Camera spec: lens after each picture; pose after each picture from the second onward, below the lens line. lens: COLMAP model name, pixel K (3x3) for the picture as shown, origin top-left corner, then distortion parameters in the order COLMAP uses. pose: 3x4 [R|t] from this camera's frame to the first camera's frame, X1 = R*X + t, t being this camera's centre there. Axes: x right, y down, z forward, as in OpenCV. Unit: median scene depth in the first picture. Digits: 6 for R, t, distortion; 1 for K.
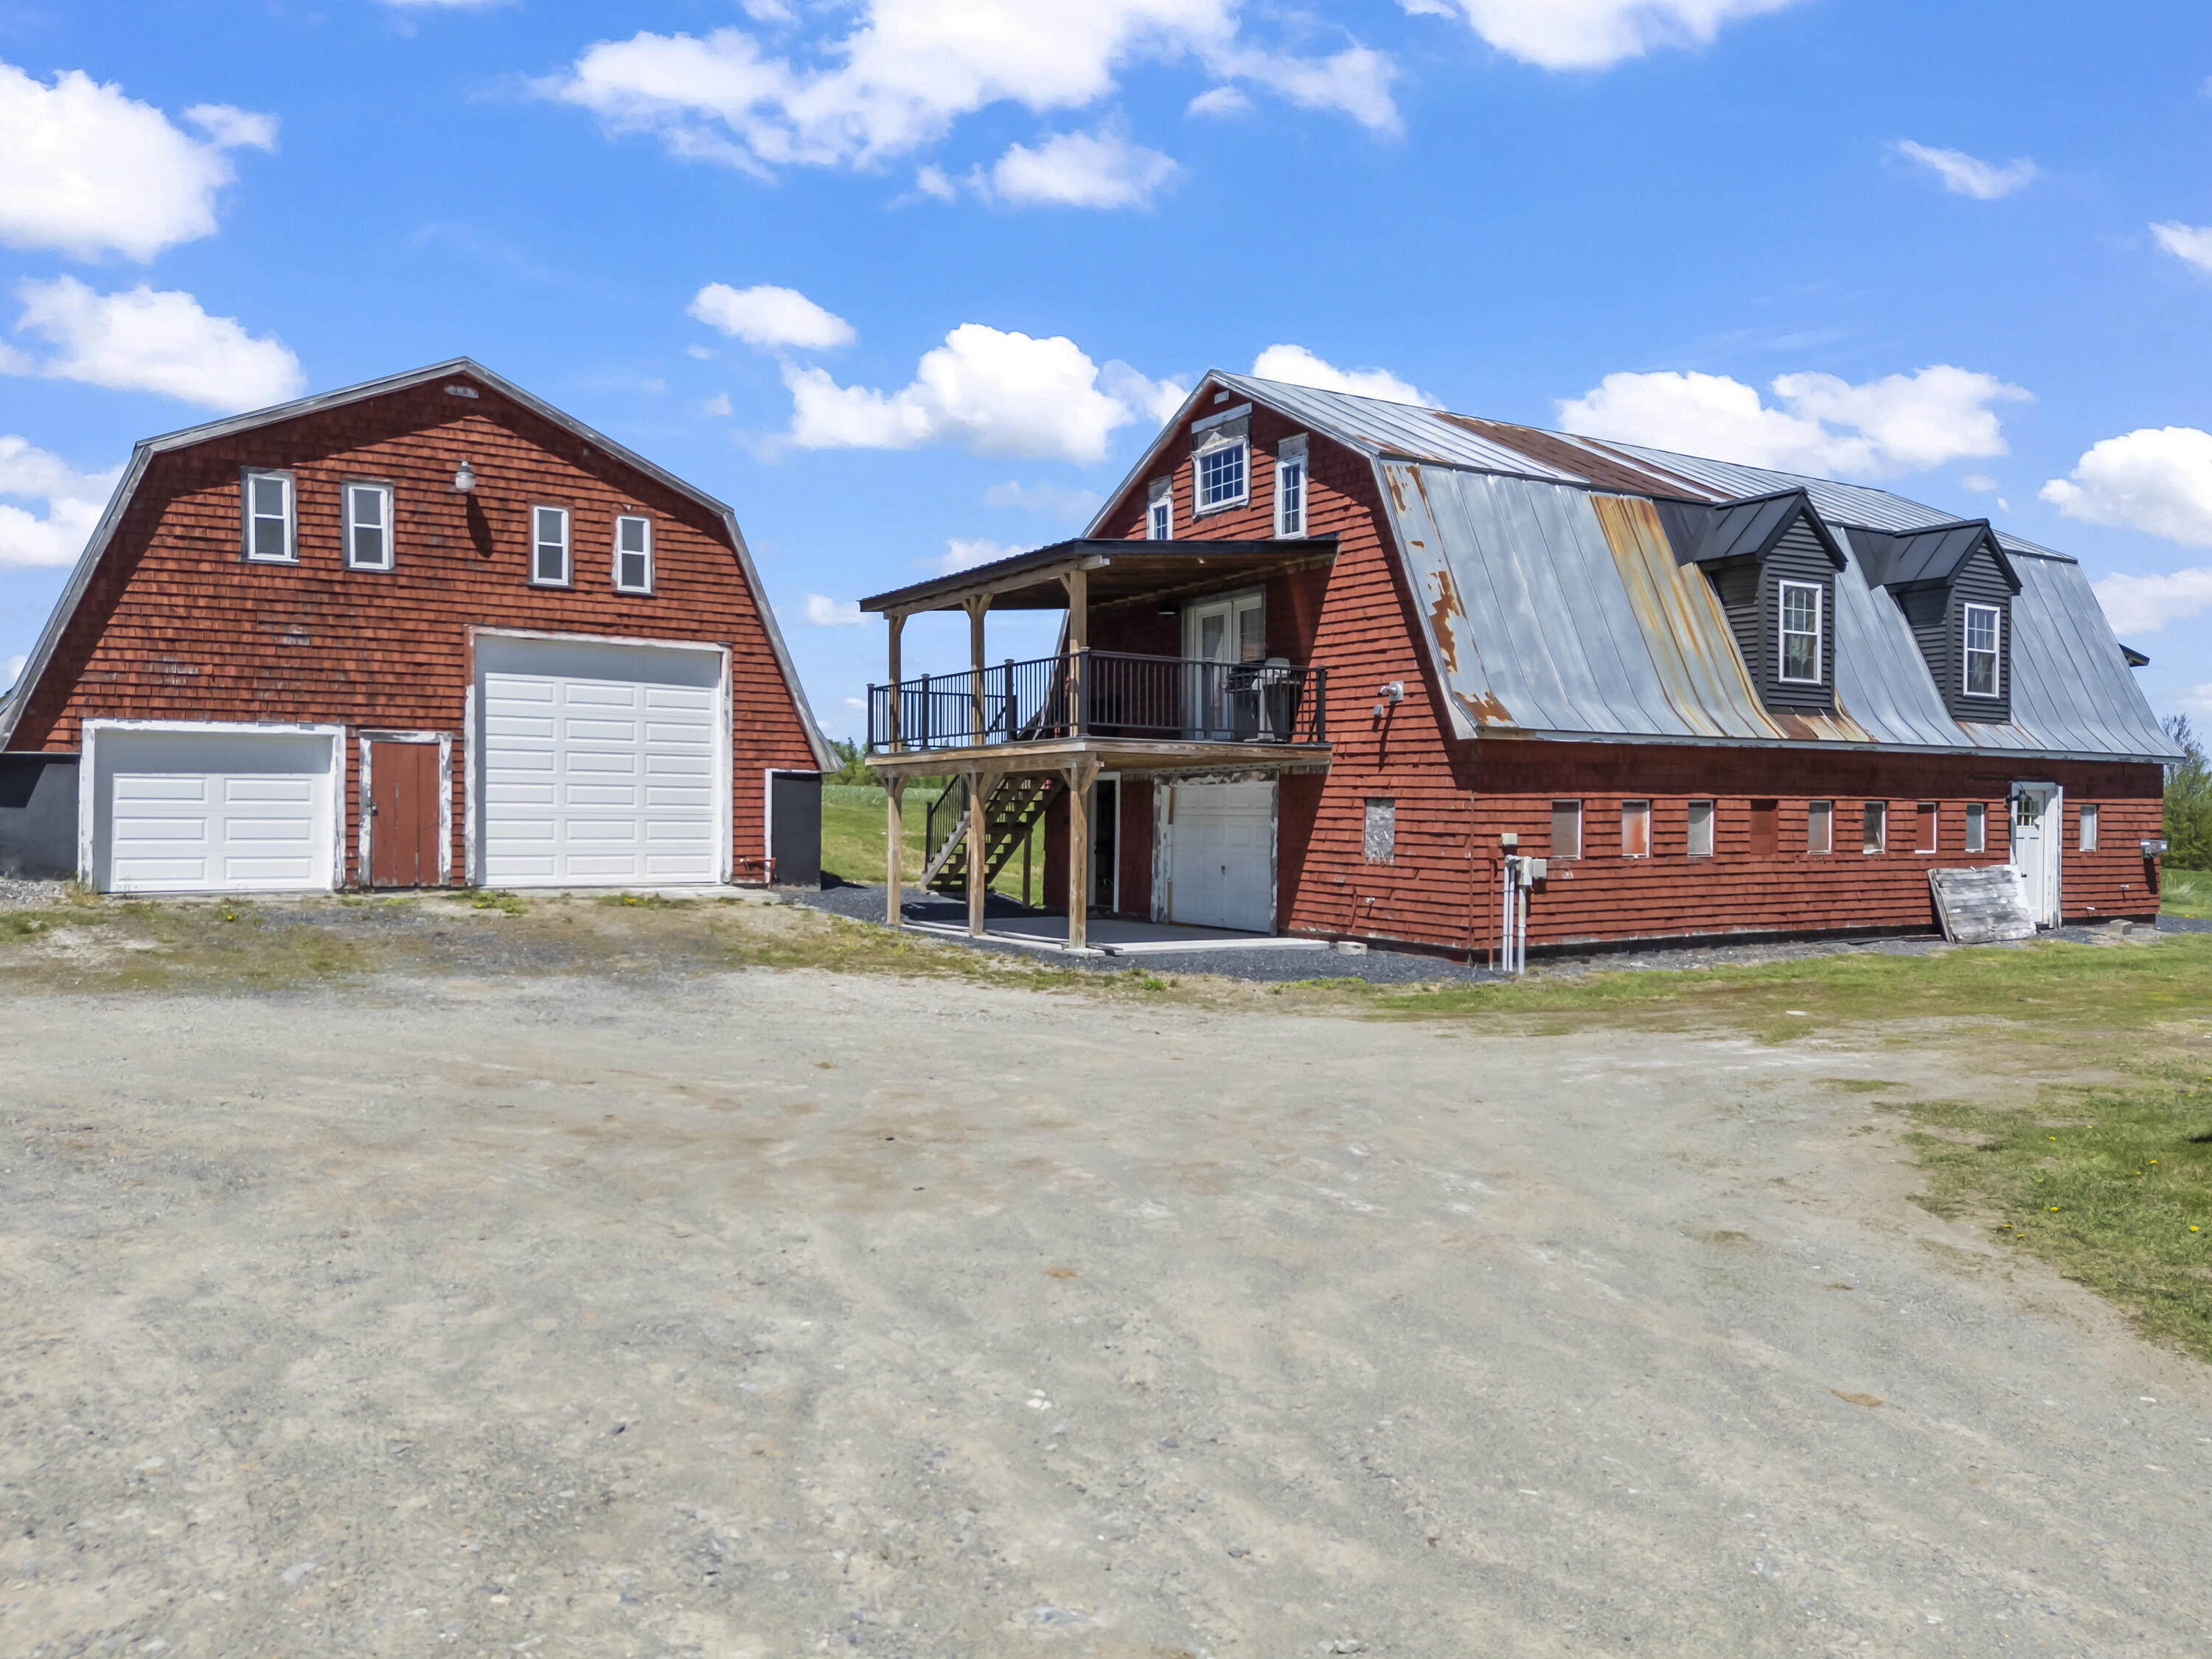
lens RADIAL K [[1626.6, 0, 1119.4], [0, 1626.6, 825.6], [0, 0, 1]] dist [0.074625, -0.058776]
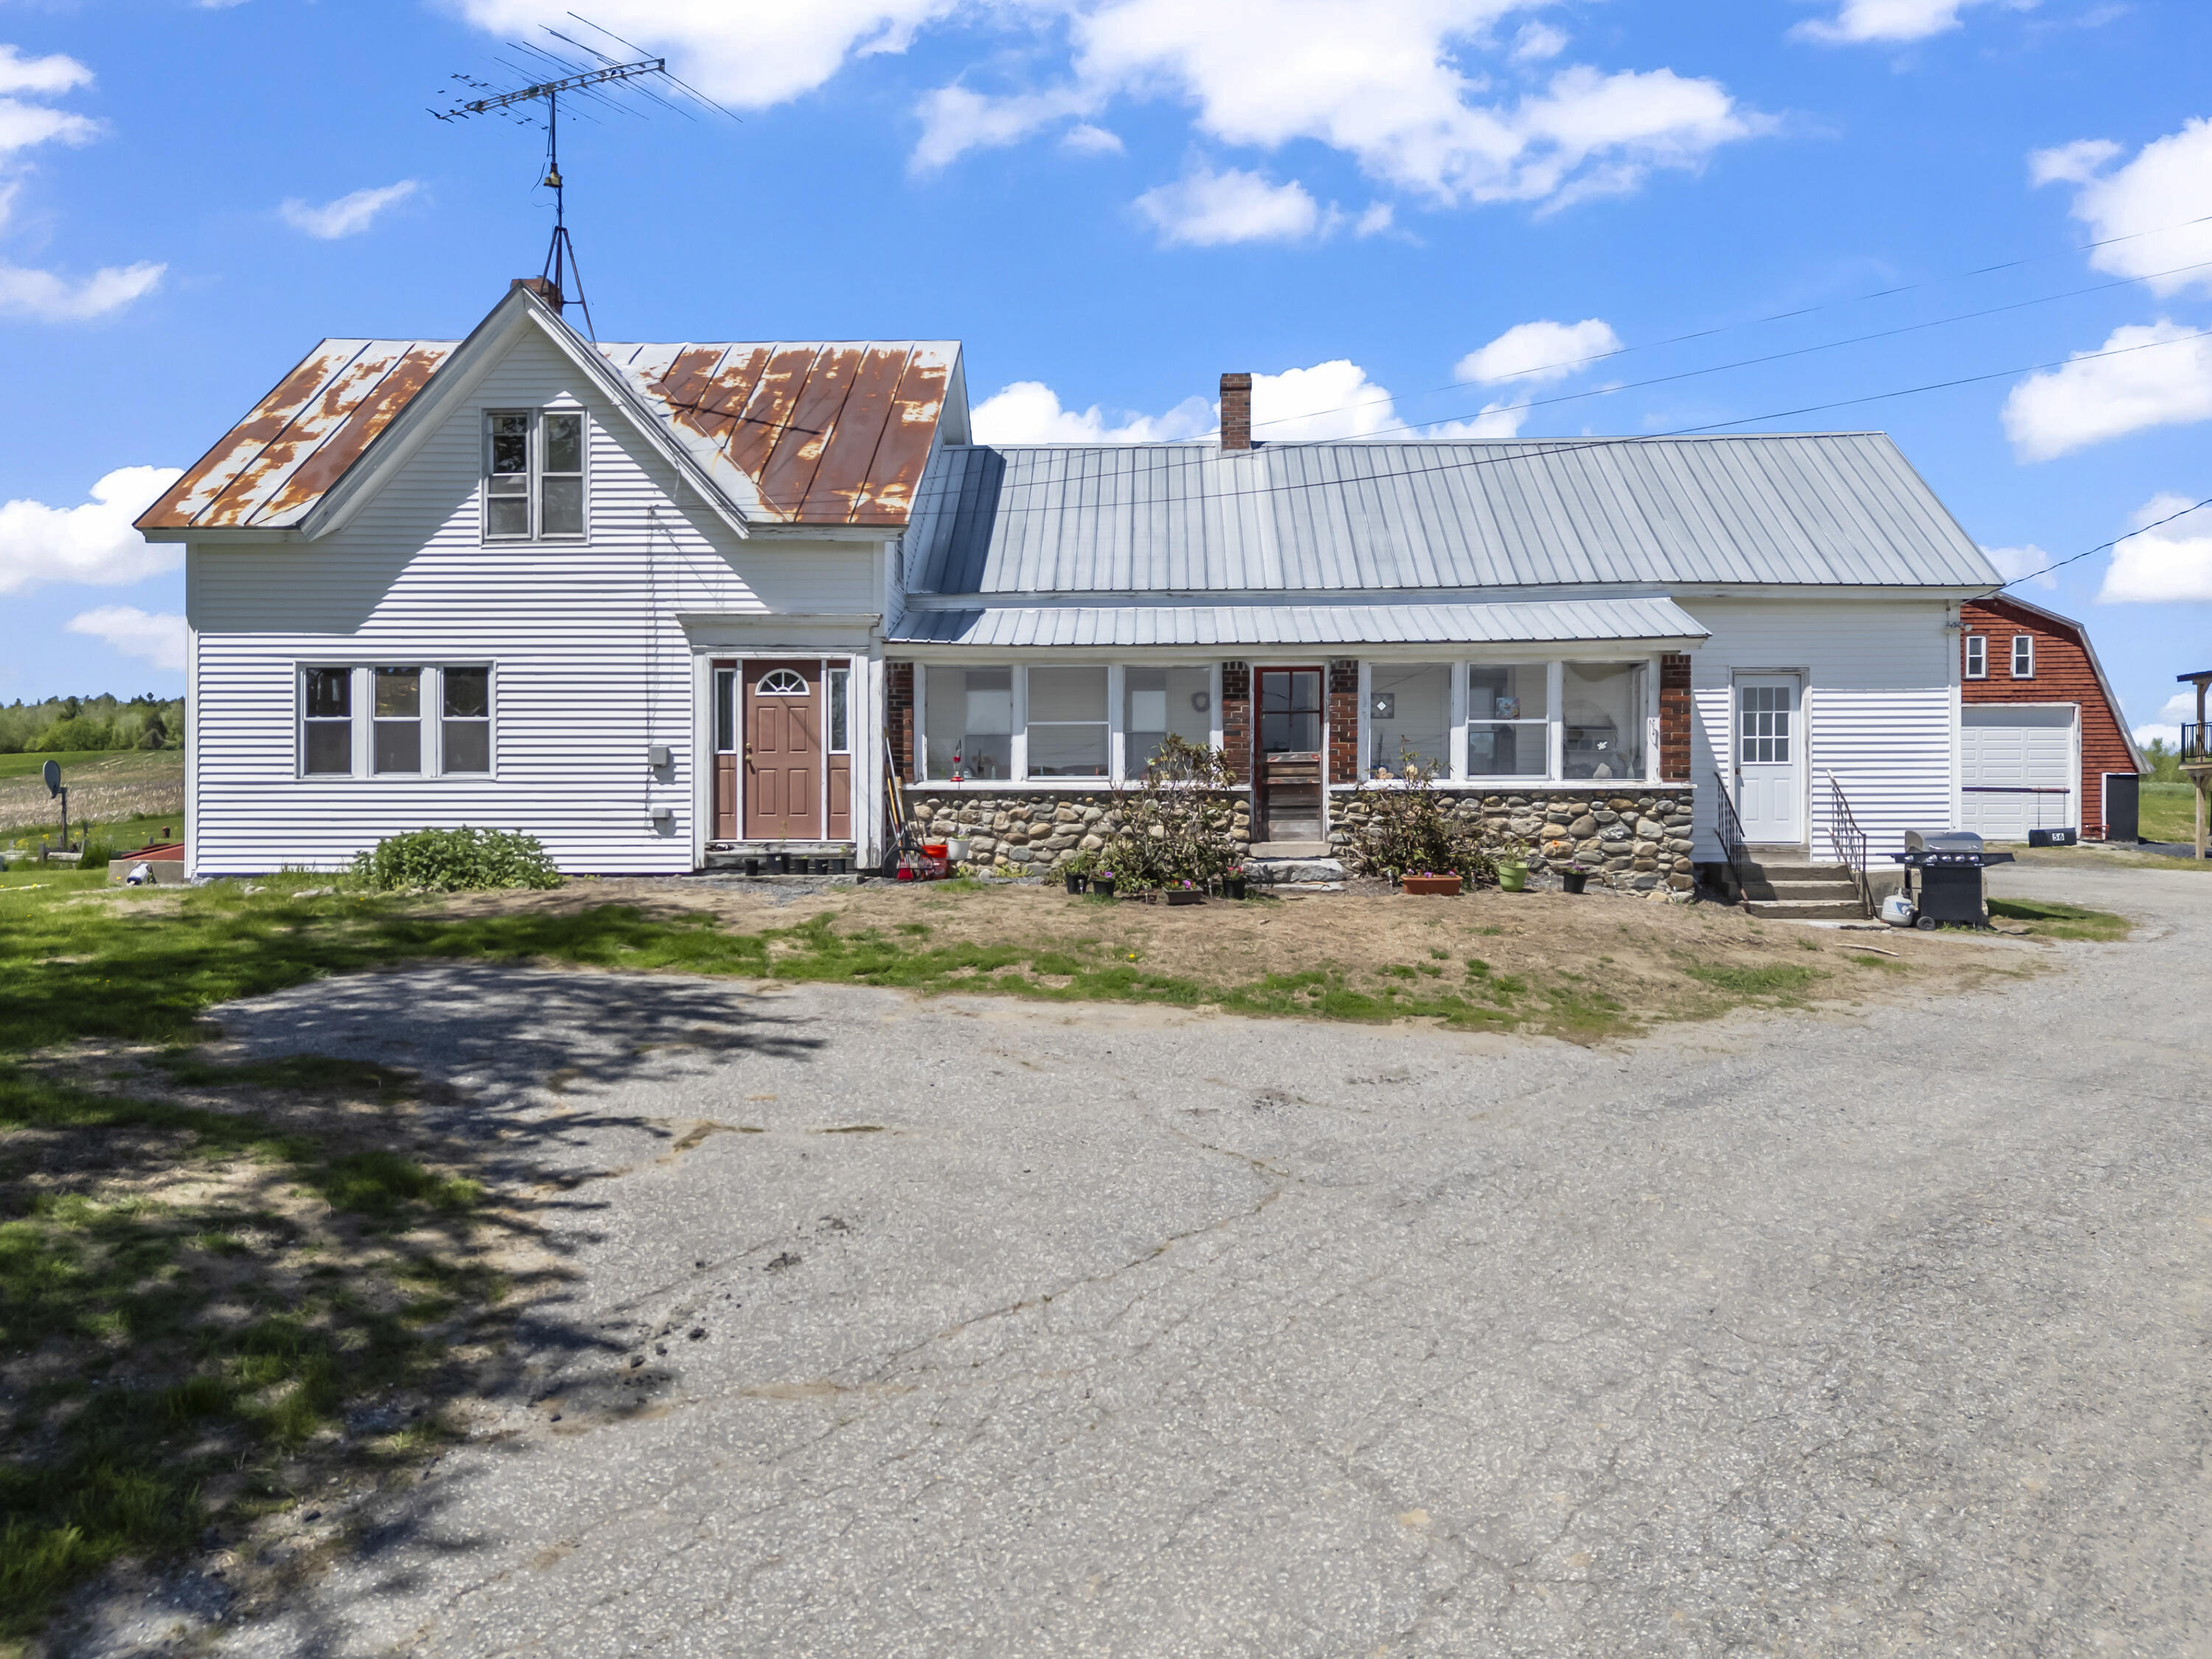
lens RADIAL K [[1626.6, 0, 1119.4], [0, 1626.6, 825.6], [0, 0, 1]] dist [0.074625, -0.058776]
pose [[0.784911, -0.003072, -0.619600, 0.053049], [0.001388, 0.999994, -0.003200, 0.026007], [0.619606, 0.001652, 0.784911, -1.062531]]
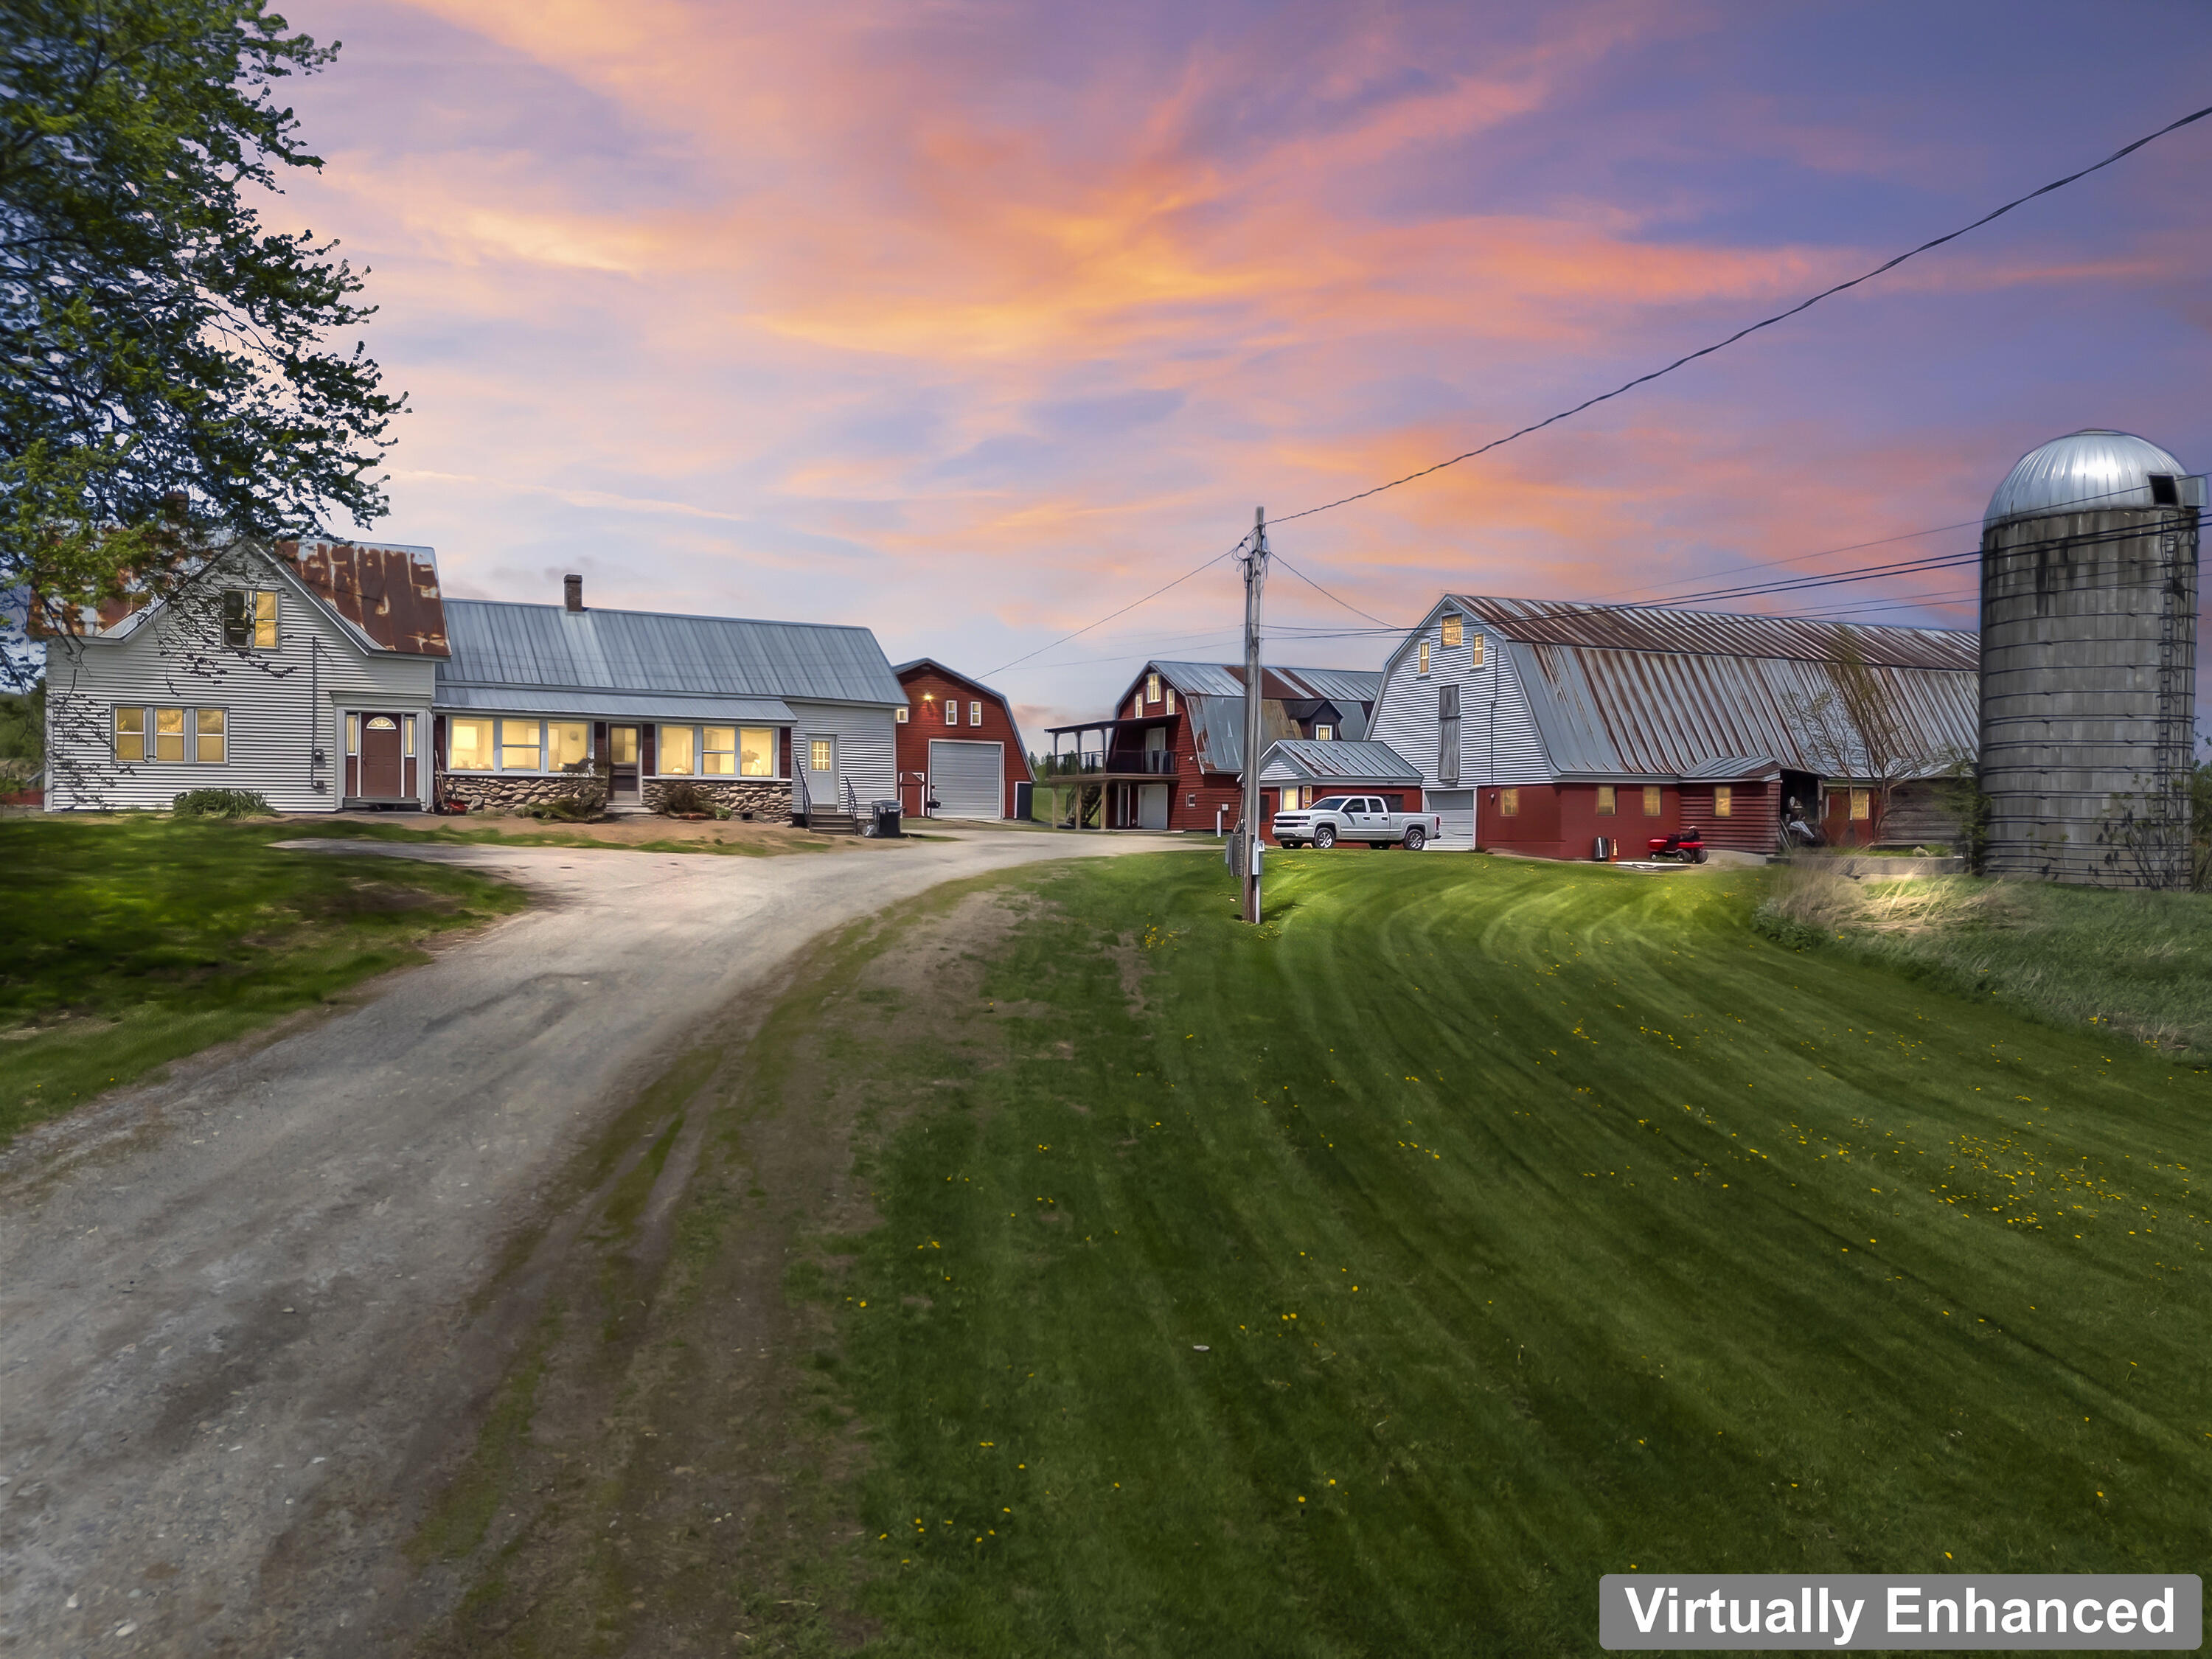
lens RADIAL K [[1599.5, 0, 1134.8], [0, 1599.5, 831.3], [0, 0, 1]] dist [0.071632, -0.058275]
pose [[0.992317, 0.000832, -0.123721, 0.390554], [-0.001089, 0.999997, -0.002012, 0.065580], [0.123719, 0.002131, 0.992315, -2.026711]]
